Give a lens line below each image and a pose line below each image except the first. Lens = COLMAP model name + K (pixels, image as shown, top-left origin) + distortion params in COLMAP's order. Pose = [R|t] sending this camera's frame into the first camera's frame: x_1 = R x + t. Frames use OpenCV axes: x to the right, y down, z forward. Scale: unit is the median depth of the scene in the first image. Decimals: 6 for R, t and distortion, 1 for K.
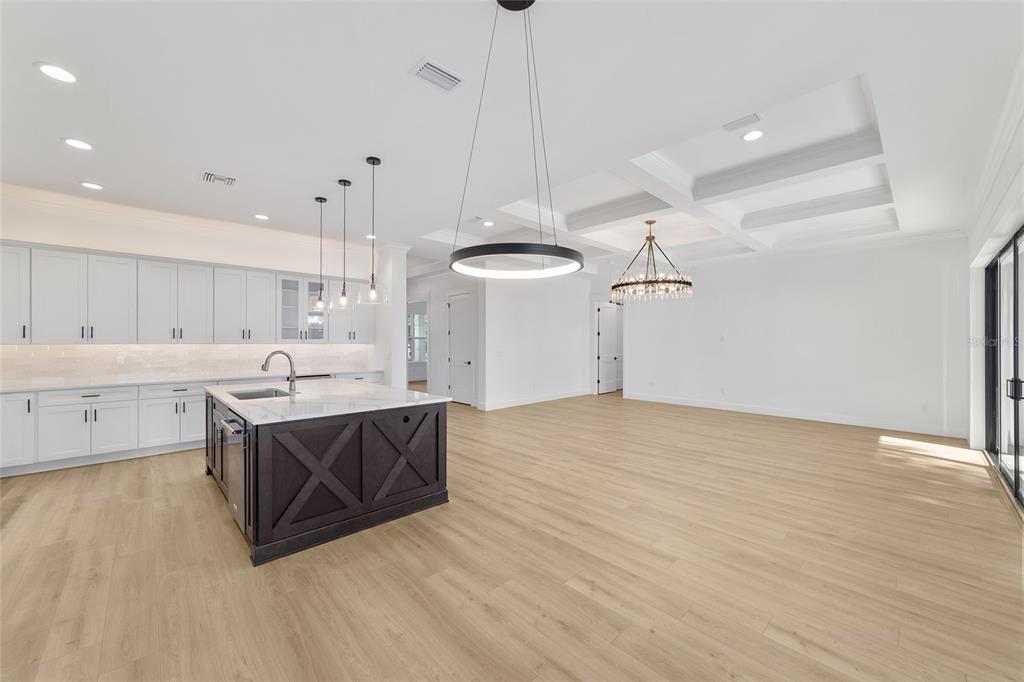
lens RADIAL K [[397.9, 0, 509.8], [0, 397.9, 341.9], [0, 0, 1]] dist [0.001414, 0.000507]
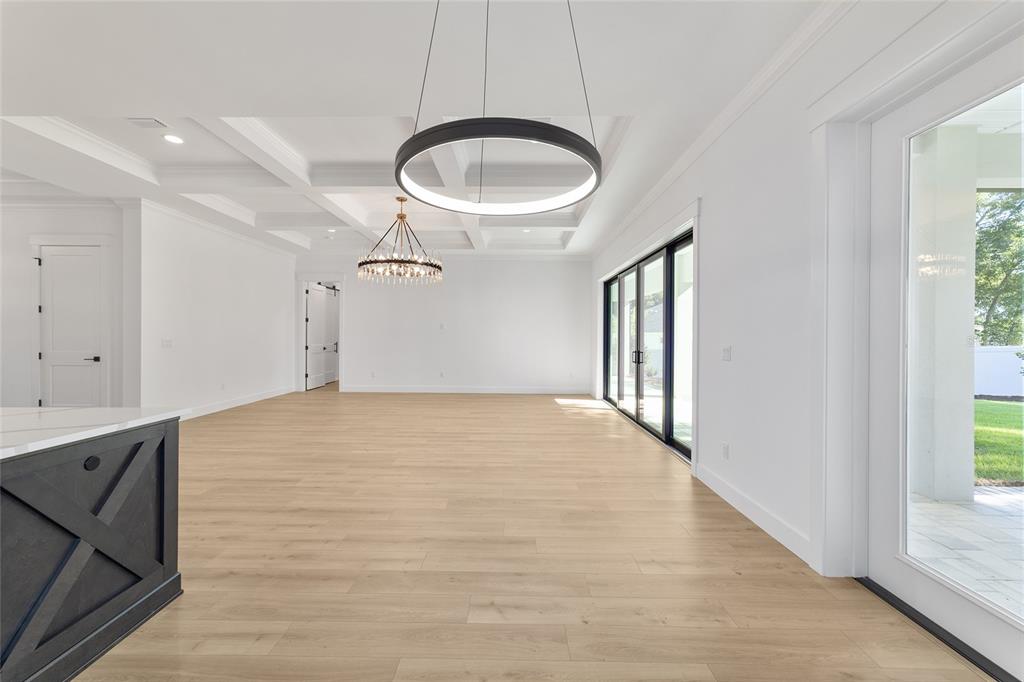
lens RADIAL K [[394.8, 0, 515.0], [0, 394.8, 337.7], [0, 0, 1]] dist [-0.024586, 0.013081]
pose [[0.690093, -0.001557, 0.723719, -0.229792], [-0.003585, 0.999978, 0.005570, 0.034223], [-0.723712, -0.006438, 0.690073, 0.277737]]
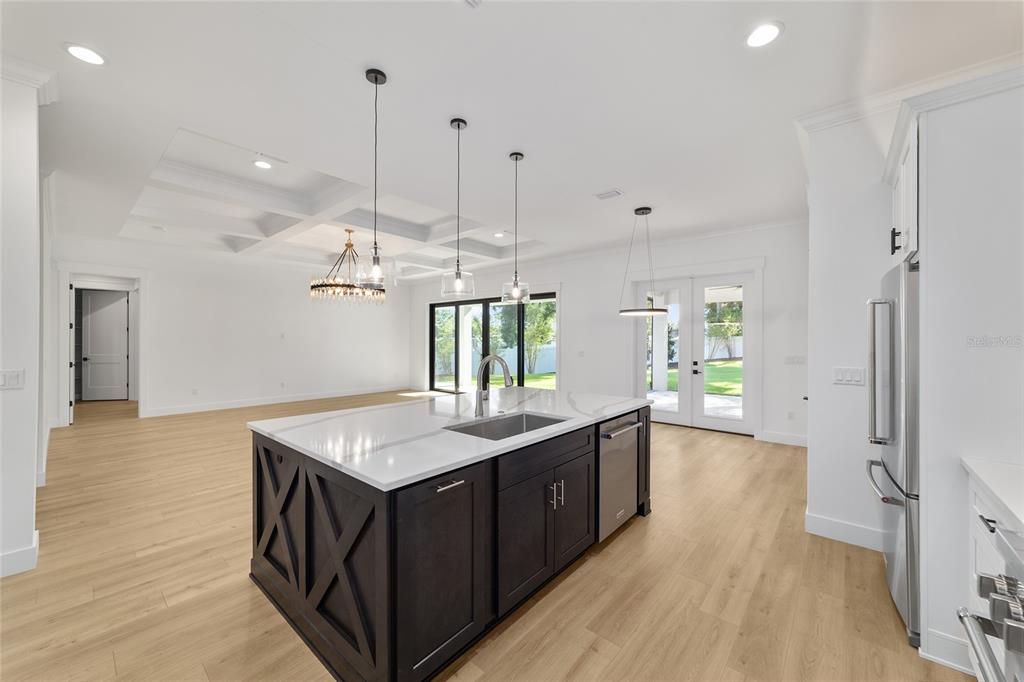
lens RADIAL K [[394.8, 0, 515.0], [0, 394.8, 337.7], [0, 0, 1]] dist [-0.024586, 0.013081]
pose [[-0.111608, 0.004630, 0.993742, -1.337845], [-0.001267, 0.999988, -0.004801, 0.000270], [-0.993752, -0.001795, -0.111601, 1.132463]]
